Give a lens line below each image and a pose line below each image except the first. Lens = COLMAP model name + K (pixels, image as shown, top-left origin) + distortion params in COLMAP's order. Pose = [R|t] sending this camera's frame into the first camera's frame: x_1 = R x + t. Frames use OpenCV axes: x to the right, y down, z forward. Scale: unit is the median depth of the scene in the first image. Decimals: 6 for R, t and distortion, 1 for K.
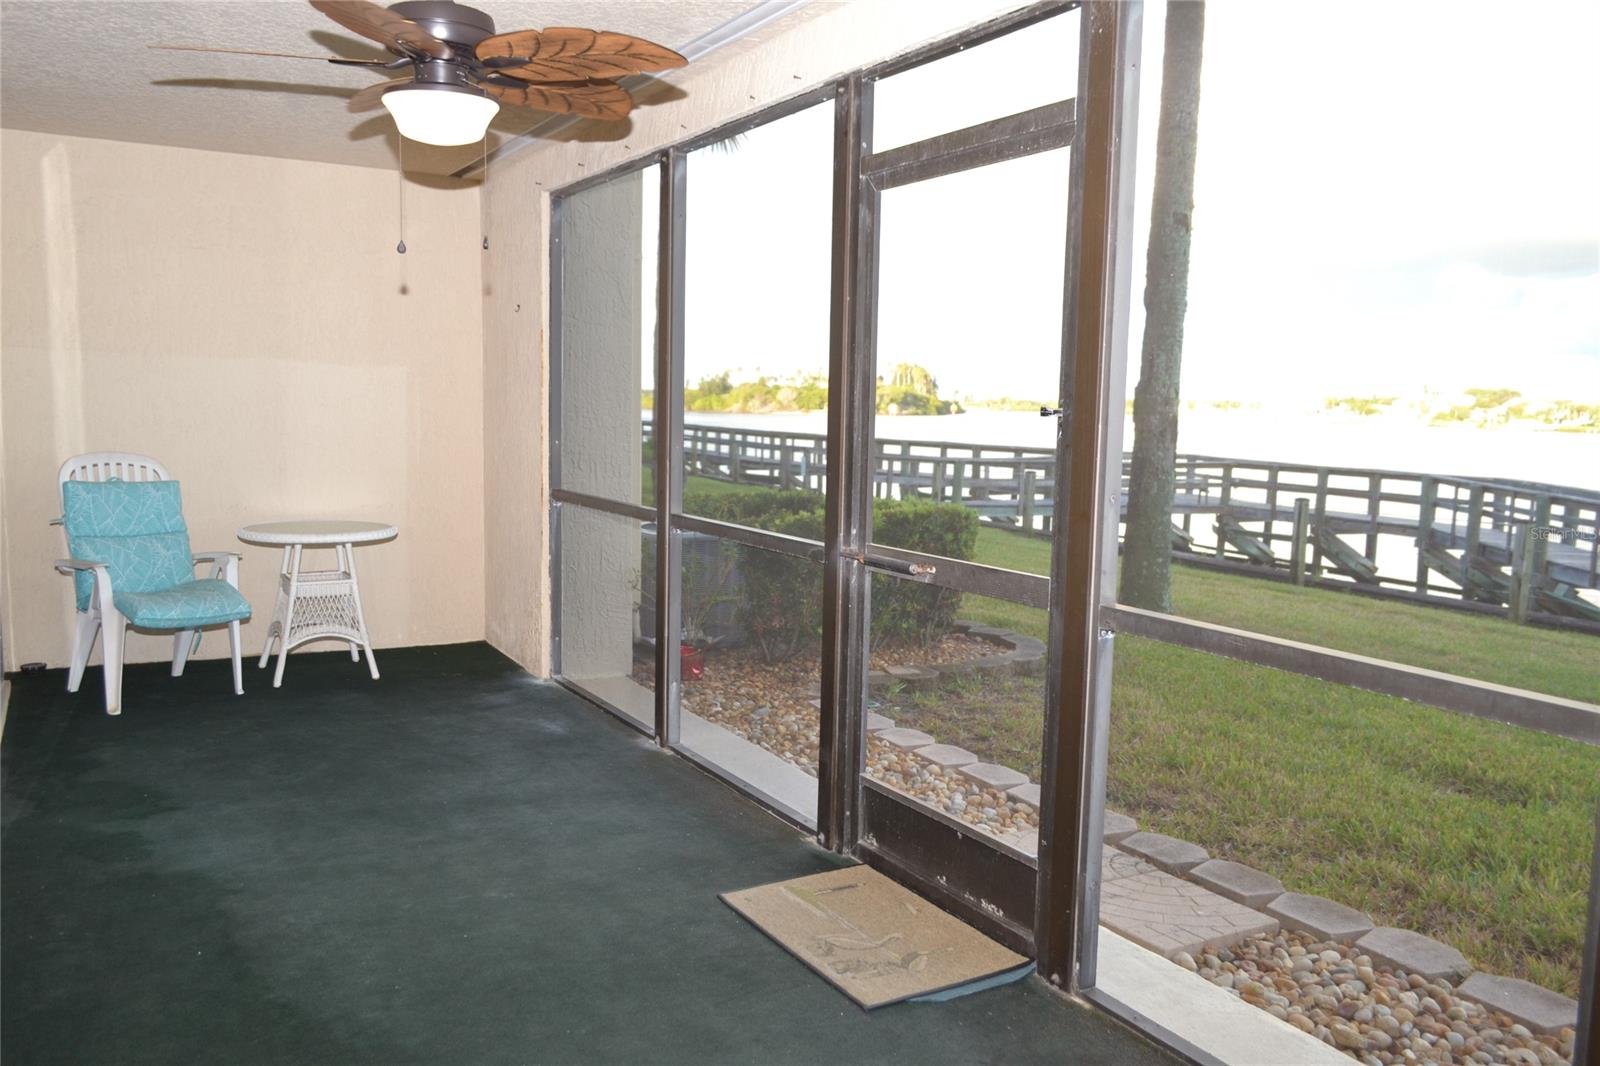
lens RADIAL K [[1267.3, 0, 802.5], [0, 1267.3, 540.4], [0, 0, 1]] dist [-0.010263, 0.000074]
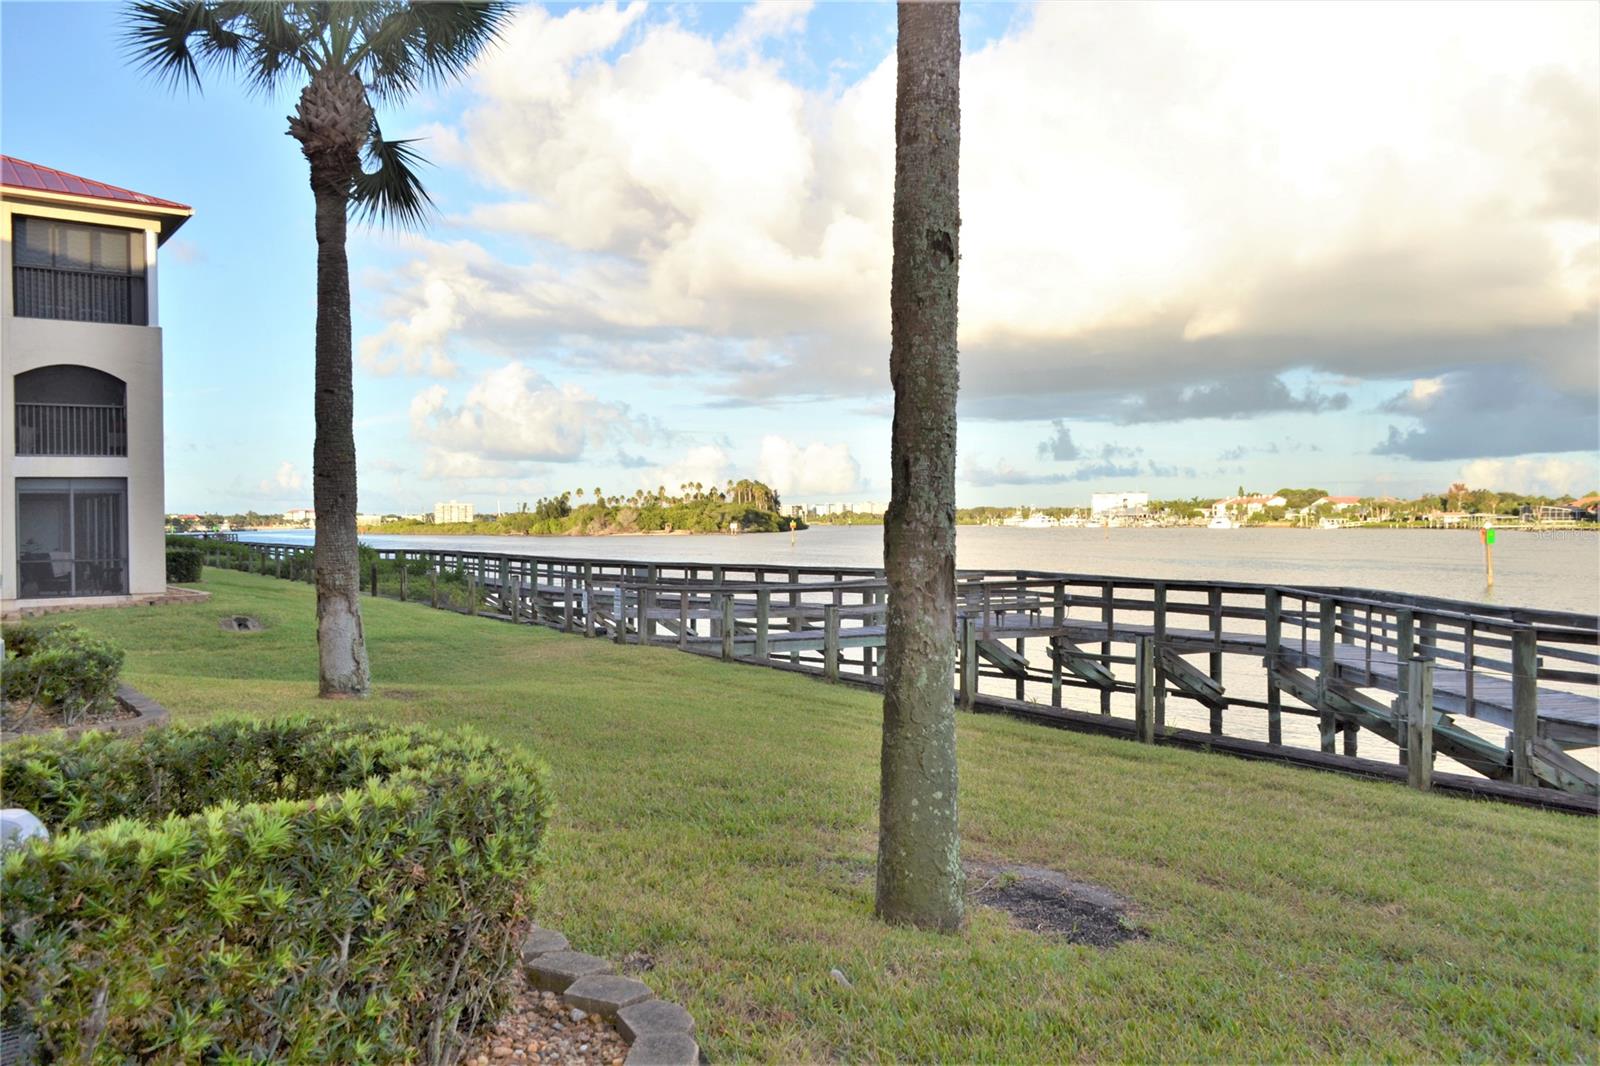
lens RADIAL K [[1209.7, 0, 823.5], [0, 1209.7, 531.6], [0, 0, 1]] dist [-0.009670, -0.000665]
pose [[0.991435, -0.032138, 0.126586, 0.060563], [0.044296, 0.994545, -0.094440, -0.021868], [-0.122860, 0.099238, 0.987450, 0.161921]]
